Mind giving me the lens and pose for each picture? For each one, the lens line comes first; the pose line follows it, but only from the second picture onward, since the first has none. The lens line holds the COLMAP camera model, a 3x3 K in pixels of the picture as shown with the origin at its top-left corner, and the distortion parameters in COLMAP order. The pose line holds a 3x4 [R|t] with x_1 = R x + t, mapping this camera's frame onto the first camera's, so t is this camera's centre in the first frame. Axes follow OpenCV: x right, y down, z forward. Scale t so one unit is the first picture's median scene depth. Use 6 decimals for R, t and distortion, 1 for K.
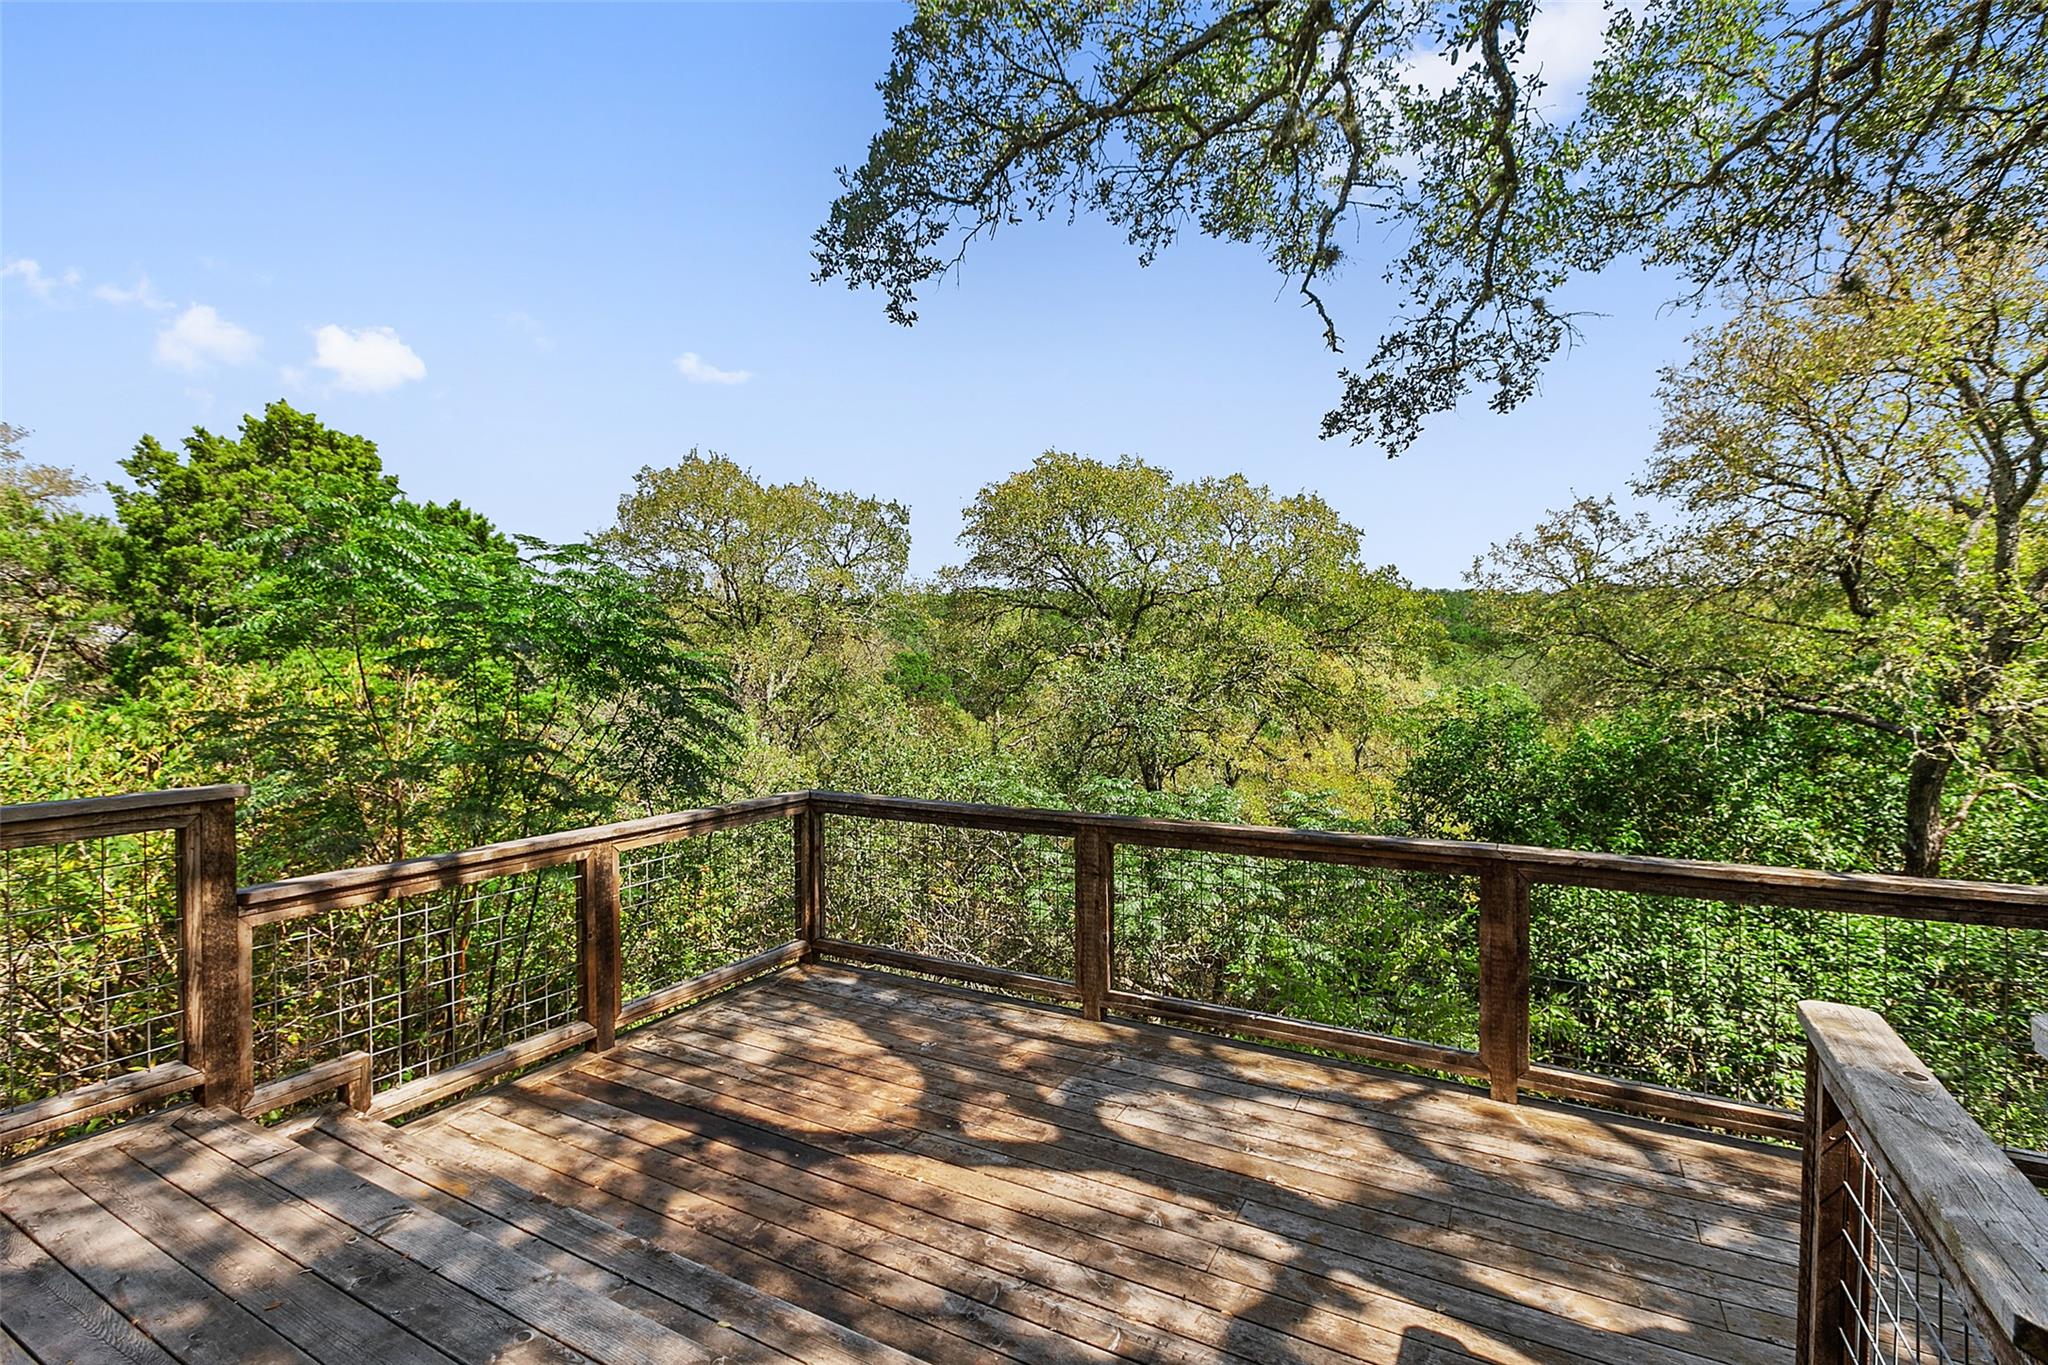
lens RADIAL K [[924.1, 0, 1014.3], [0, 924.1, 670.1], [0, 0, 1]] dist [0.001684, 0.000208]
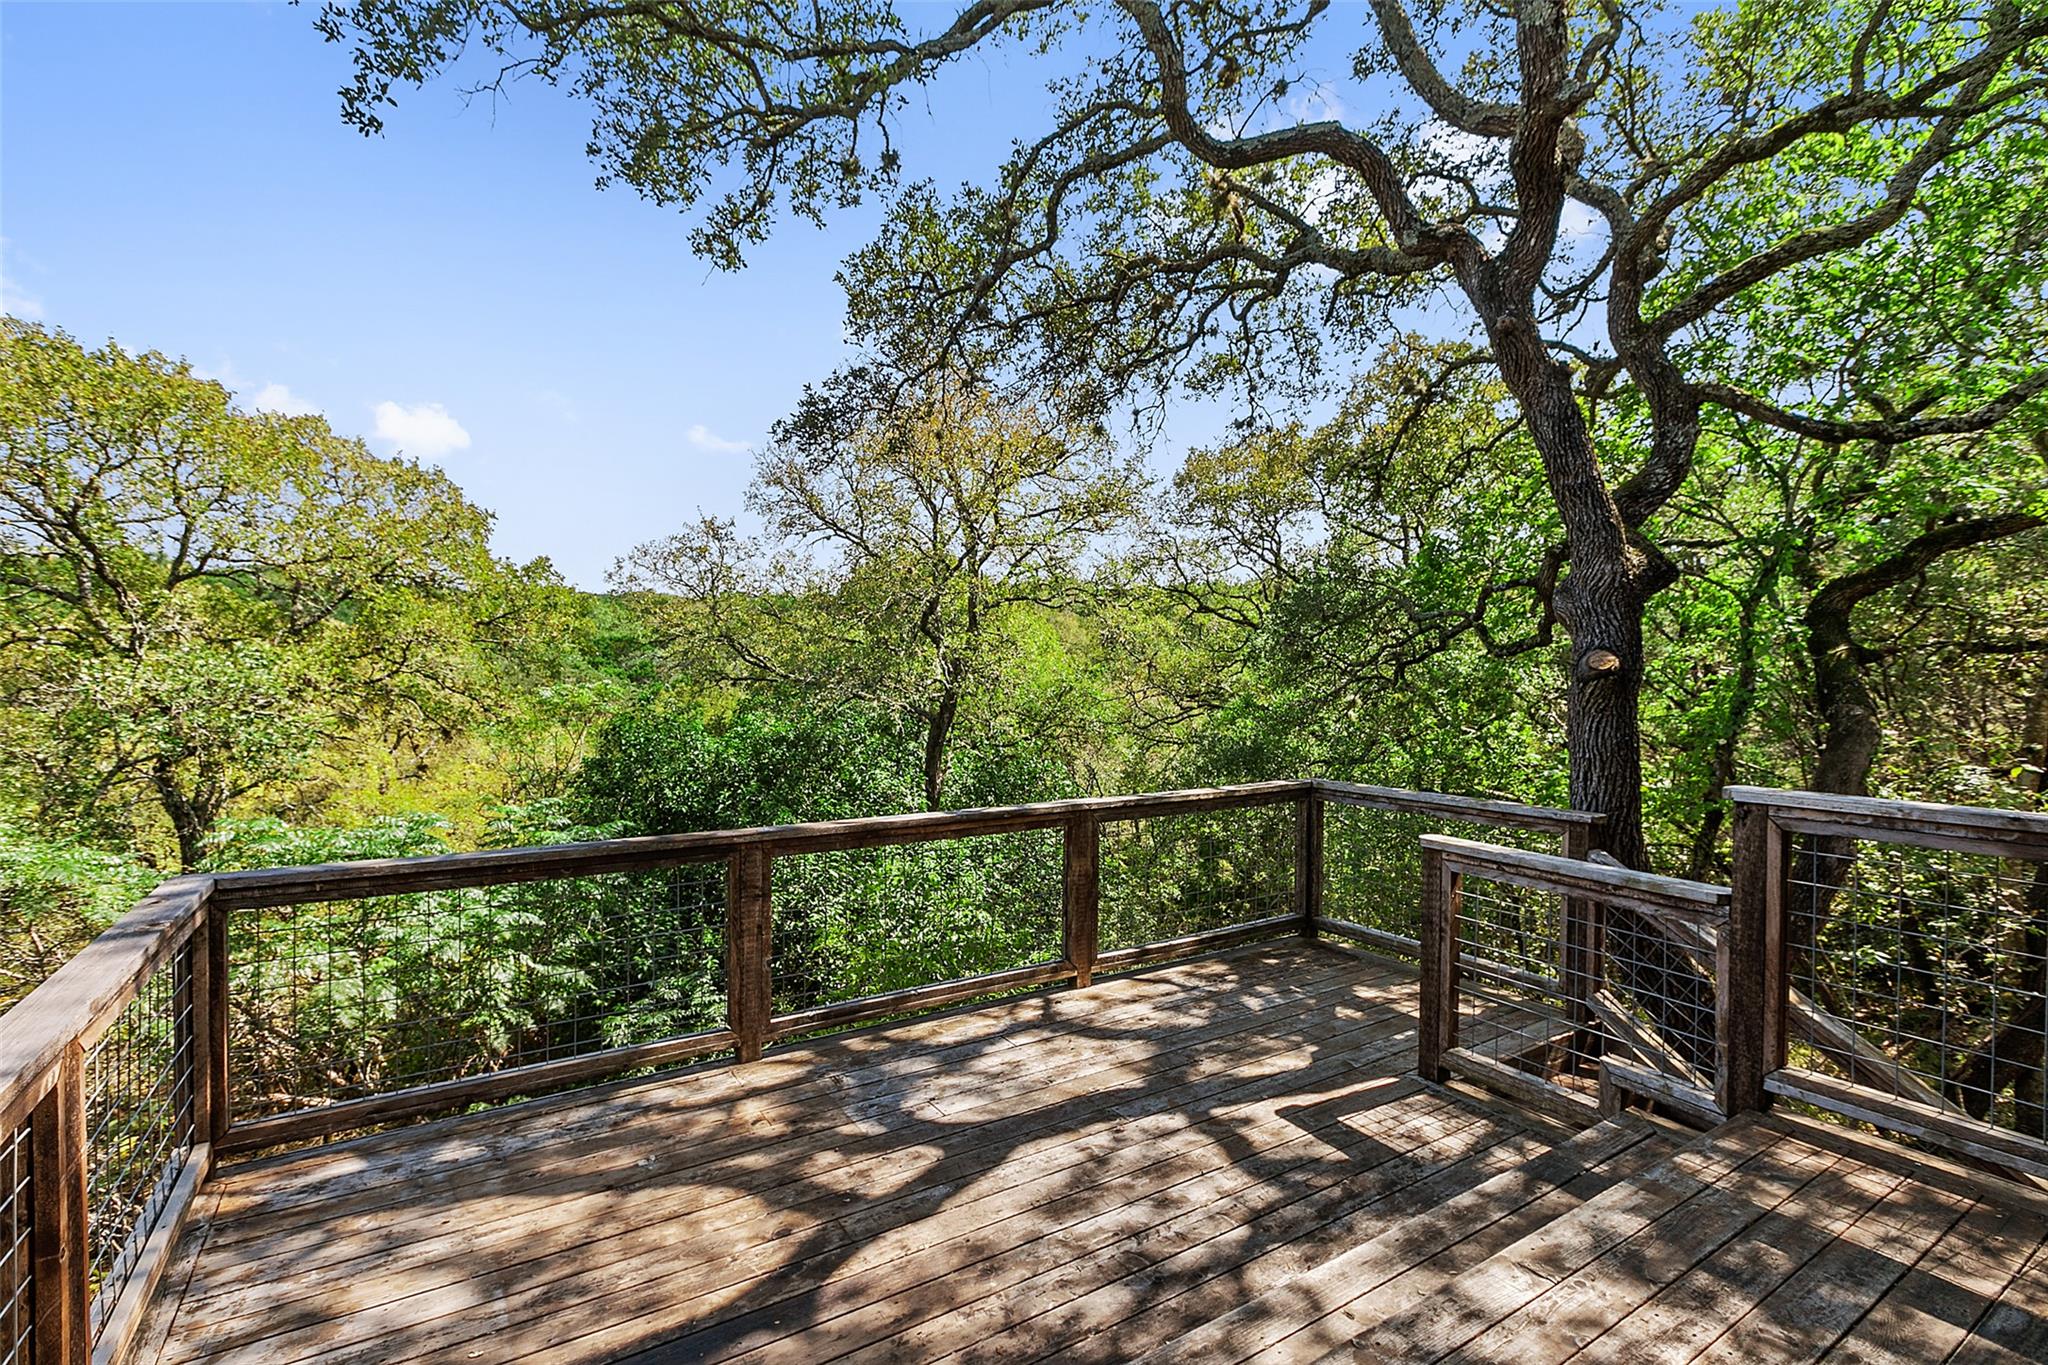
lens RADIAL K [[938.6, 0, 1014.8], [0, 938.6, 636.4], [0, 0, 1]] dist [0.004611, 0.000234]
pose [[0.475068, 0.038437, 0.879109, -0.760299], [-0.006784, 0.999176, -0.040021, 0.007625], [-0.879923, 0.013048, 0.474937, 0.436129]]
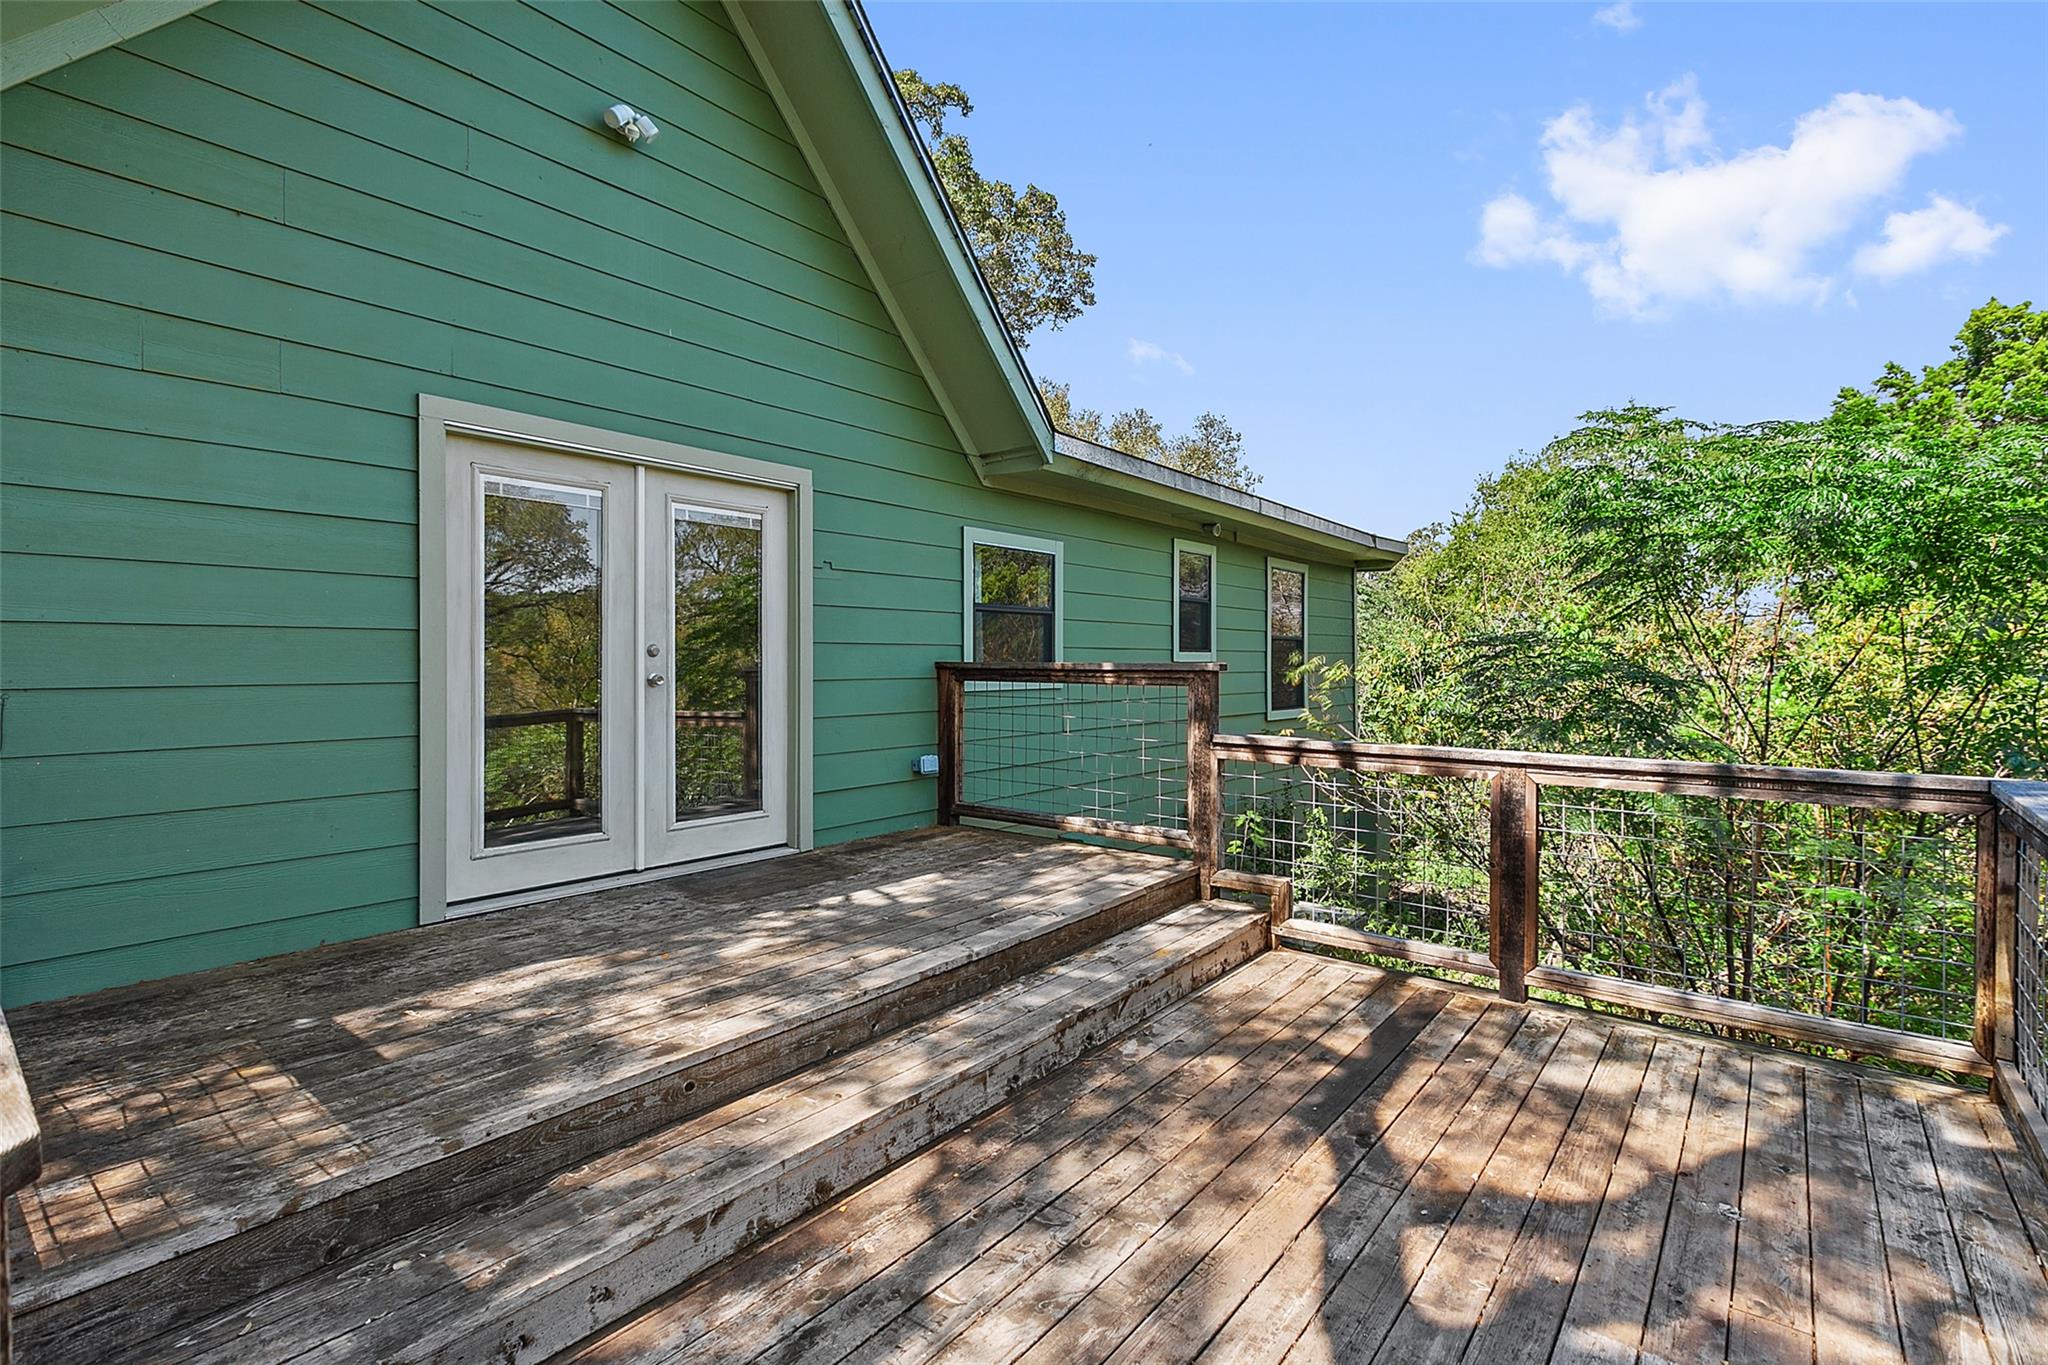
lens RADIAL K [[955.8, 0, 1024.0], [0, 955.8, 682.5], [0, 0, 1]] dist [0.005038, 0.000299]
pose [[-0.162989, 0.034317, -0.986031, 0.627100], [-0.007291, 0.999326, 0.035985, 0.087823], [0.986601, 0.013054, -0.162629, 0.801420]]
